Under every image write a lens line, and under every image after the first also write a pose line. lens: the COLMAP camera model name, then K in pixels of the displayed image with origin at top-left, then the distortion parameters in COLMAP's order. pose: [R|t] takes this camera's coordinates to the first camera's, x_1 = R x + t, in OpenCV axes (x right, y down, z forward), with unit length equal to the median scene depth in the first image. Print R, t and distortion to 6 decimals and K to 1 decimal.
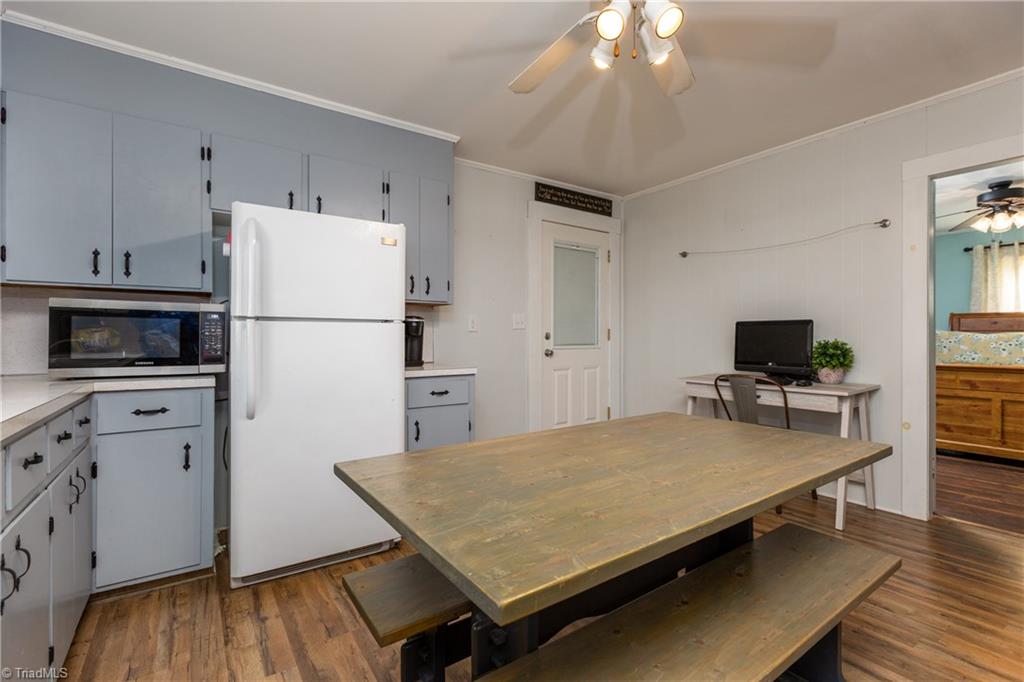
lens RADIAL K [[459.8, 0, 512.0], [0, 459.8, 341.0], [0, 0, 1]] dist [-0.001005, -0.000265]
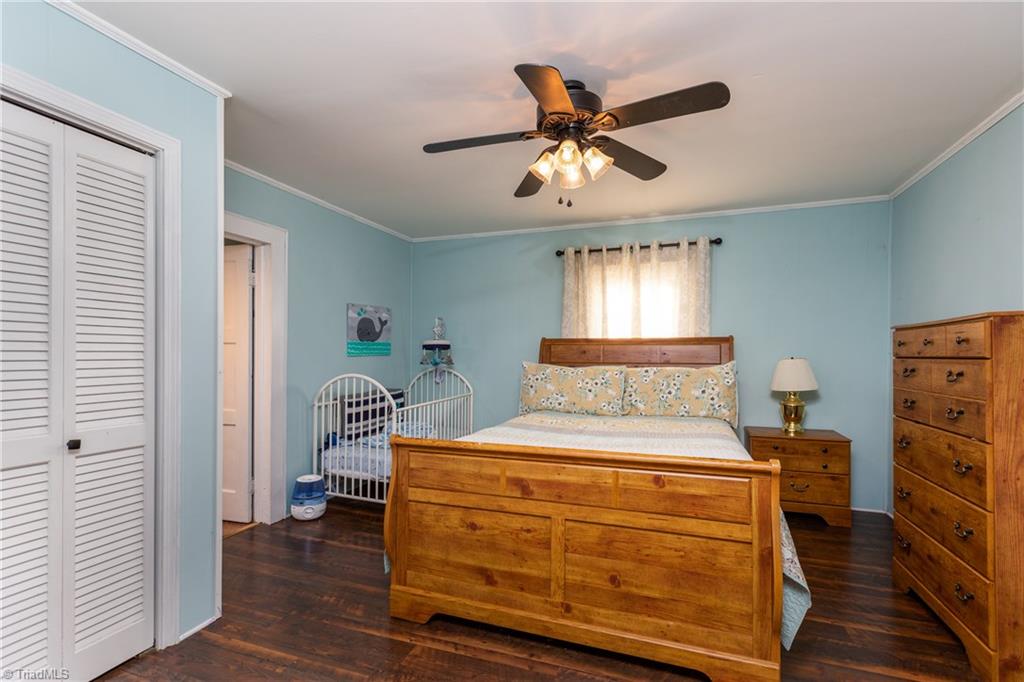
lens RADIAL K [[465.6, 0, 516.2], [0, 465.6, 356.0], [0, 0, 1]] dist [0.001574, 0.000232]
pose [[0.816576, 0.004984, 0.577217, 0.530118], [-0.003163, 0.999986, -0.004159, -0.030461], [-0.577230, 0.001570, 0.816580, 0.449768]]
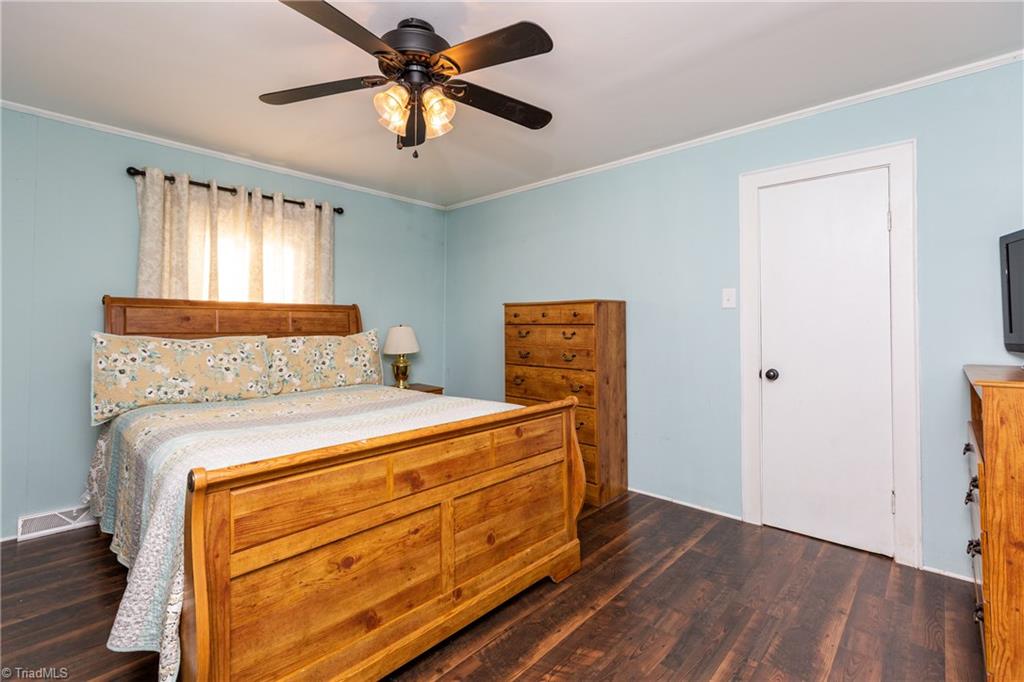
lens RADIAL K [[462.3, 0, 516.6], [0, 462.3, 313.9], [0, 0, 1]] dist [0.000882, 0.000216]
pose [[-0.216889, 0.027563, 0.975807, 0.434492], [0.004191, 0.999618, -0.027304, -0.029052], [-0.976187, -0.001833, -0.216922, 0.744366]]
